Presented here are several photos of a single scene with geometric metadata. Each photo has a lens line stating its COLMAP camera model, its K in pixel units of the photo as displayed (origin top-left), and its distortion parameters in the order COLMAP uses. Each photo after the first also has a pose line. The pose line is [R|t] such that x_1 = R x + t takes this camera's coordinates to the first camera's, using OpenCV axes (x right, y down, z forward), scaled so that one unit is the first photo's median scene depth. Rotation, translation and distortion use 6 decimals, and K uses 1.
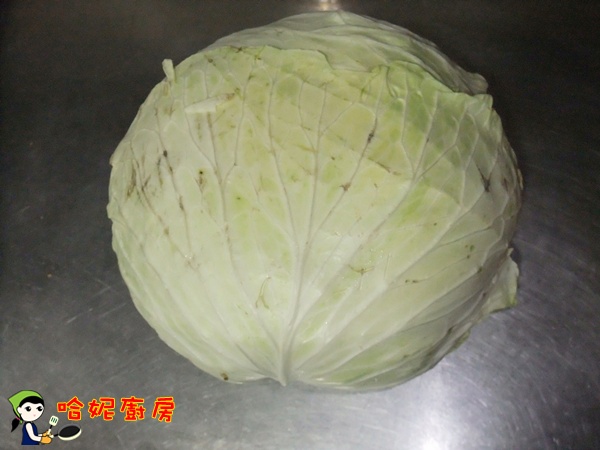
lens RADIAL K [[763.4, 0, 300.0], [0, 763.4, 225.0], [0, 0, 1]] dist [-0.082328, 0.011204]
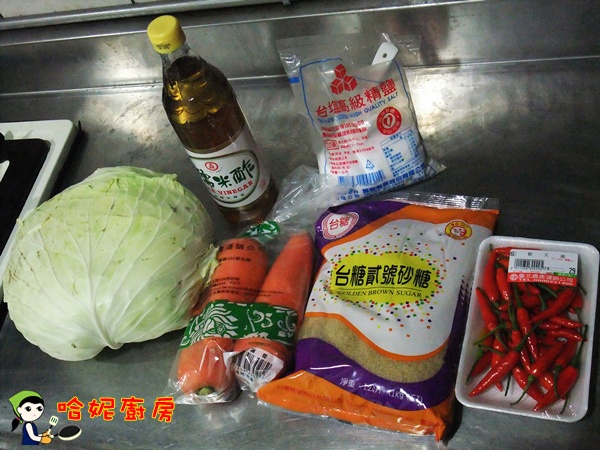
lens RADIAL K [[763.4, 0, 300.0], [0, 763.4, 225.0], [0, 0, 1]] dist [-0.082328, 0.011204]
pose [[0.942033, -0.324154, 0.086587, 0.372705], [0.333036, 0.872053, -0.358623, 0.818787], [0.040740, 0.366671, 0.929458, -0.847704]]
